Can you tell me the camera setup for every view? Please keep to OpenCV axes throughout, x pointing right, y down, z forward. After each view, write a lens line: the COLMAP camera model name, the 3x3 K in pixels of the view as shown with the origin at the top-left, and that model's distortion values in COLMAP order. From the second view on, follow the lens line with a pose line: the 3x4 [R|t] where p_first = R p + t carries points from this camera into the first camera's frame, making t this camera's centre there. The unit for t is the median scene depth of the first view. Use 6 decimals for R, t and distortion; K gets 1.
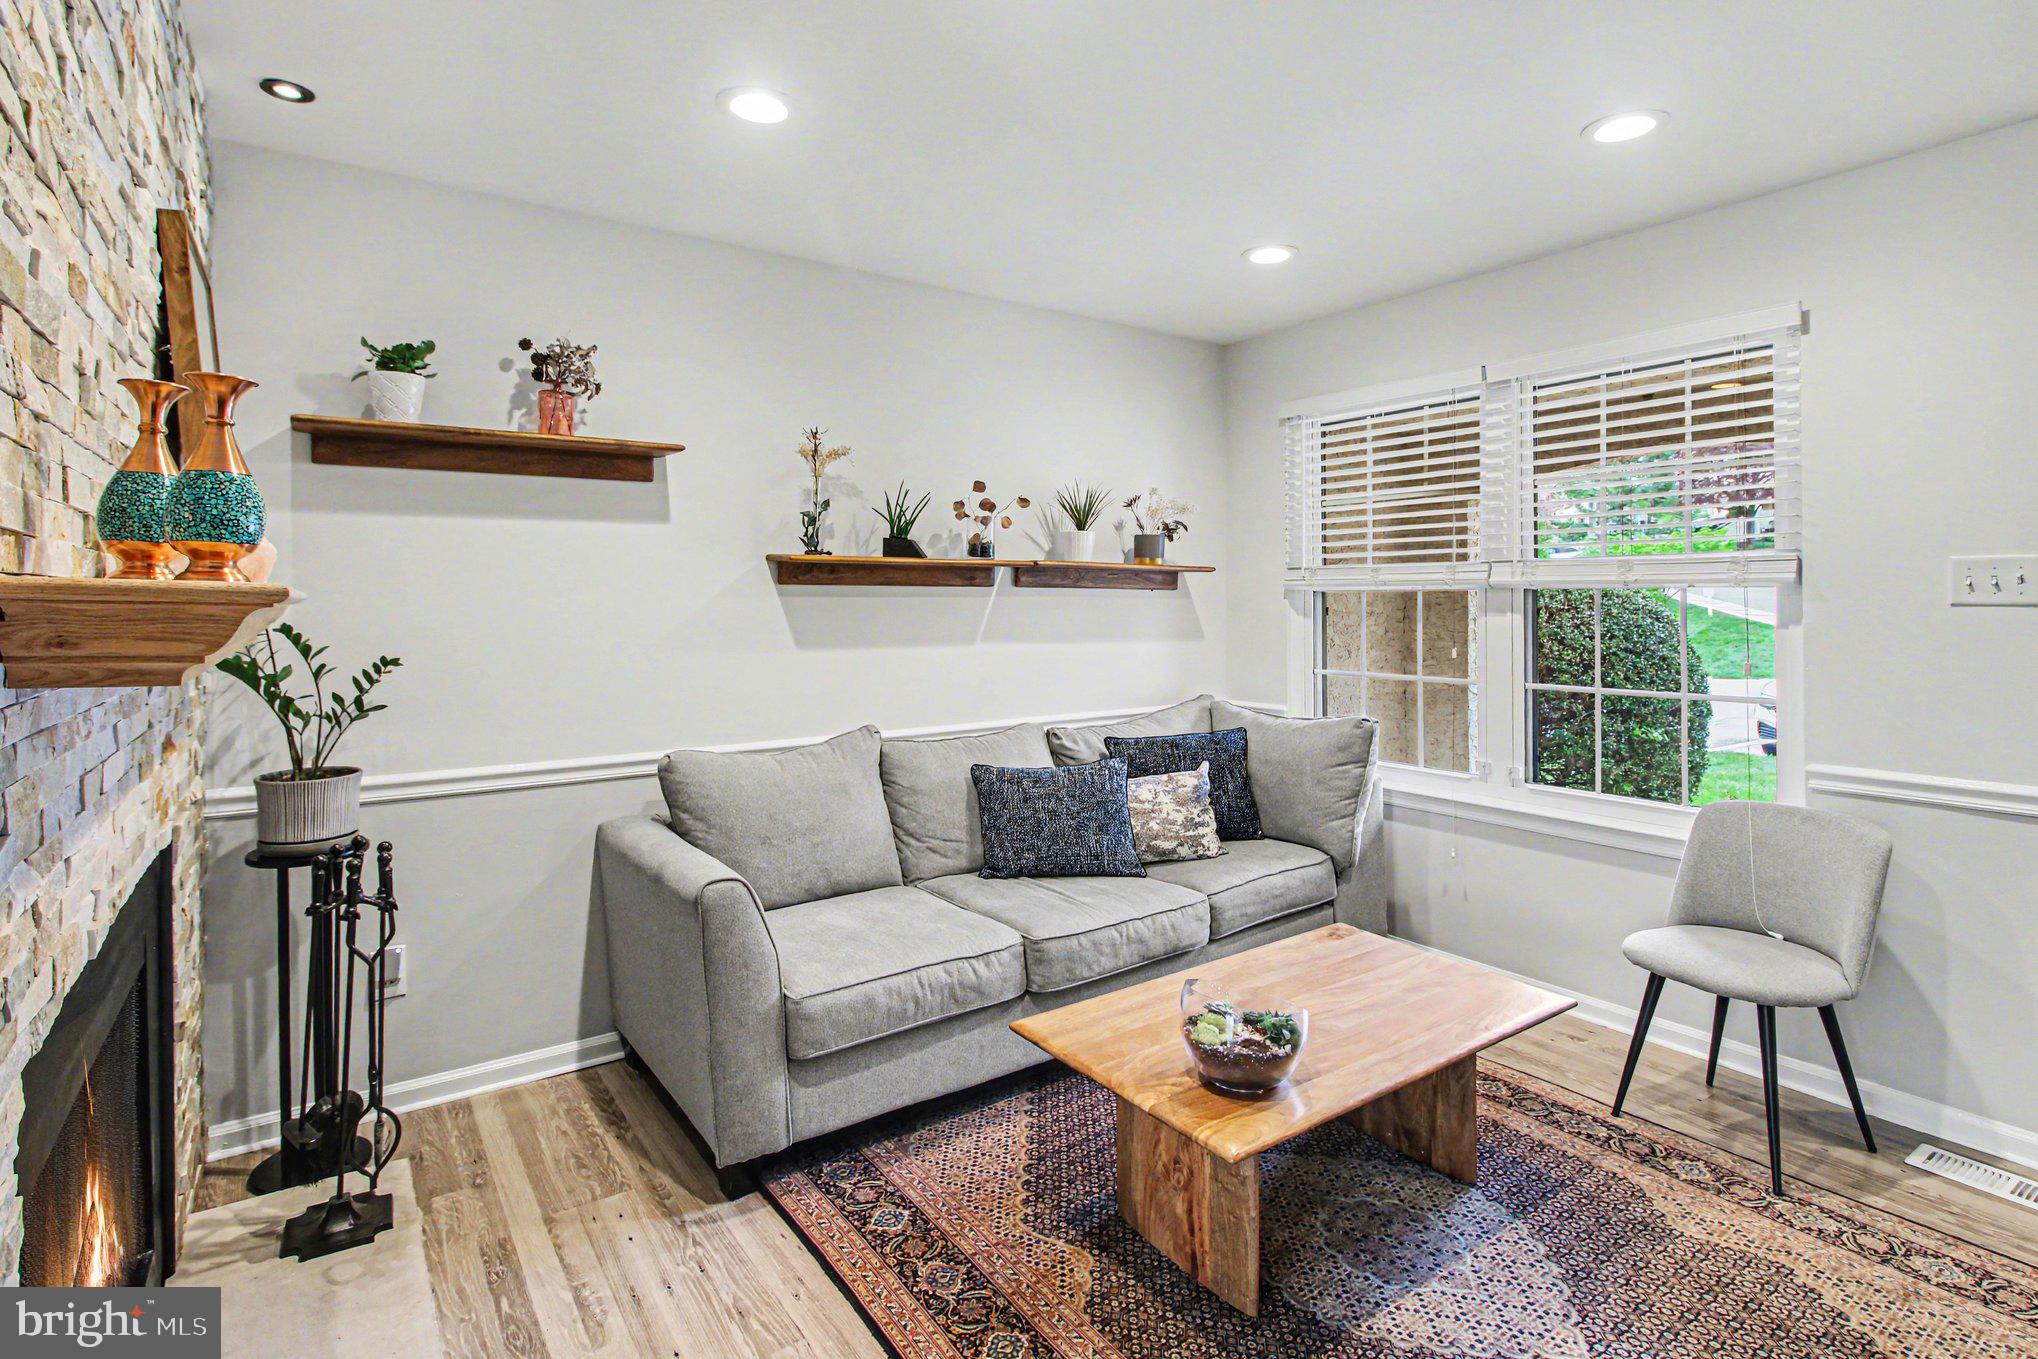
lens RADIAL K [[1019.0, 0, 1035.5], [0, 1019.0, 624.7], [0, 0, 1]] dist [0.000925, 0.000097]
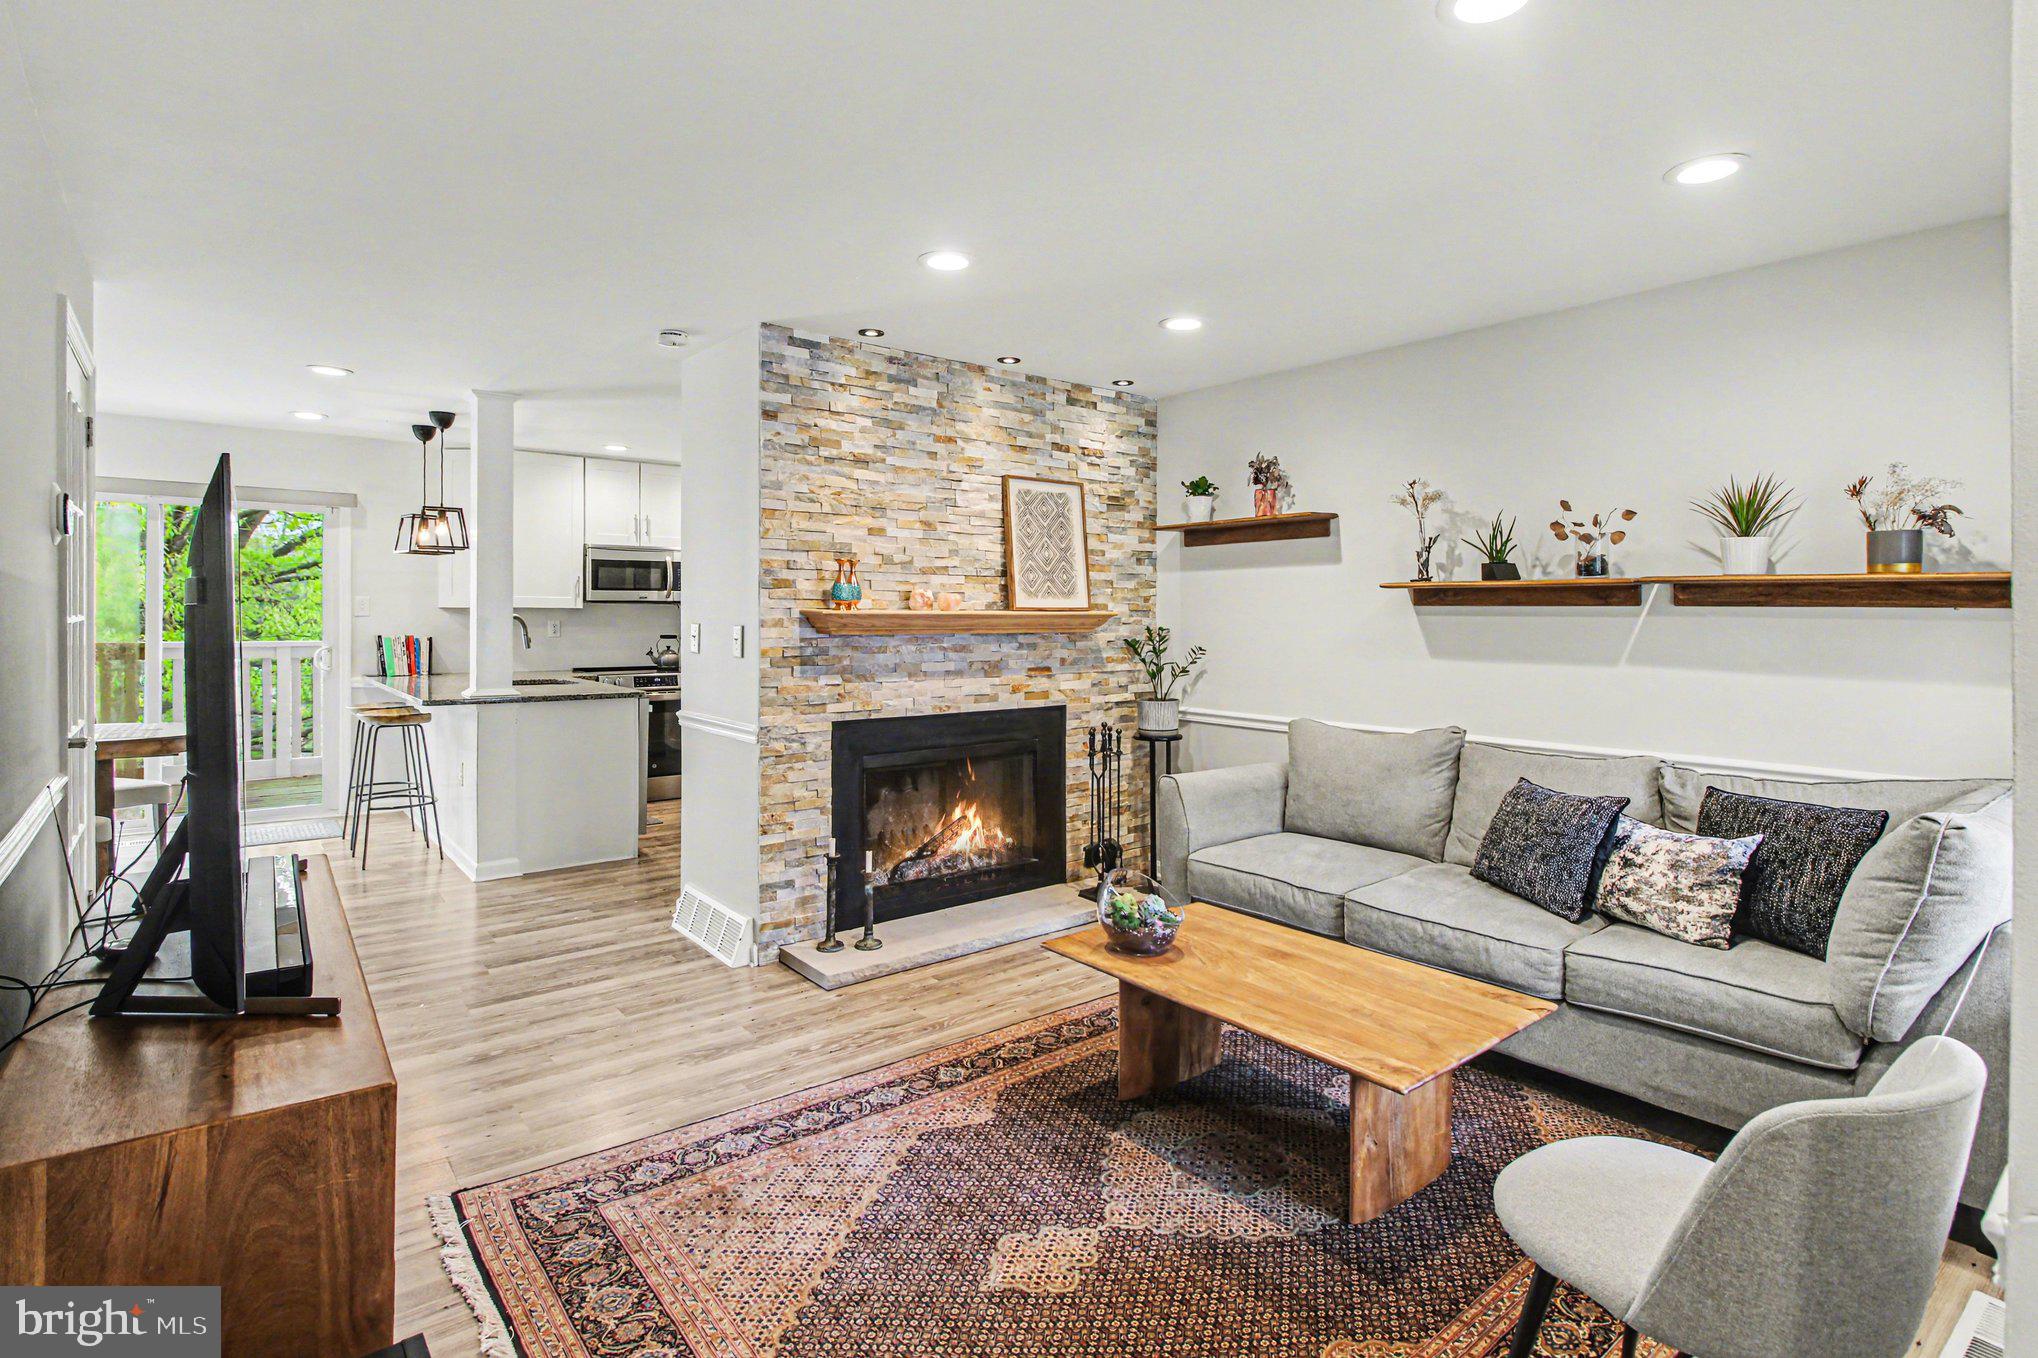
lens RADIAL K [[1019.0, 0, 1035.5], [0, 1019.0, 624.2], [0, 0, 1]] dist [0.000925, 0.000097]
pose [[0.066245, 0.014583, -0.997697, 0.945672], [-0.030190, 0.999465, 0.012604, -0.017401], [0.997347, 0.029286, 0.066650, 0.428993]]
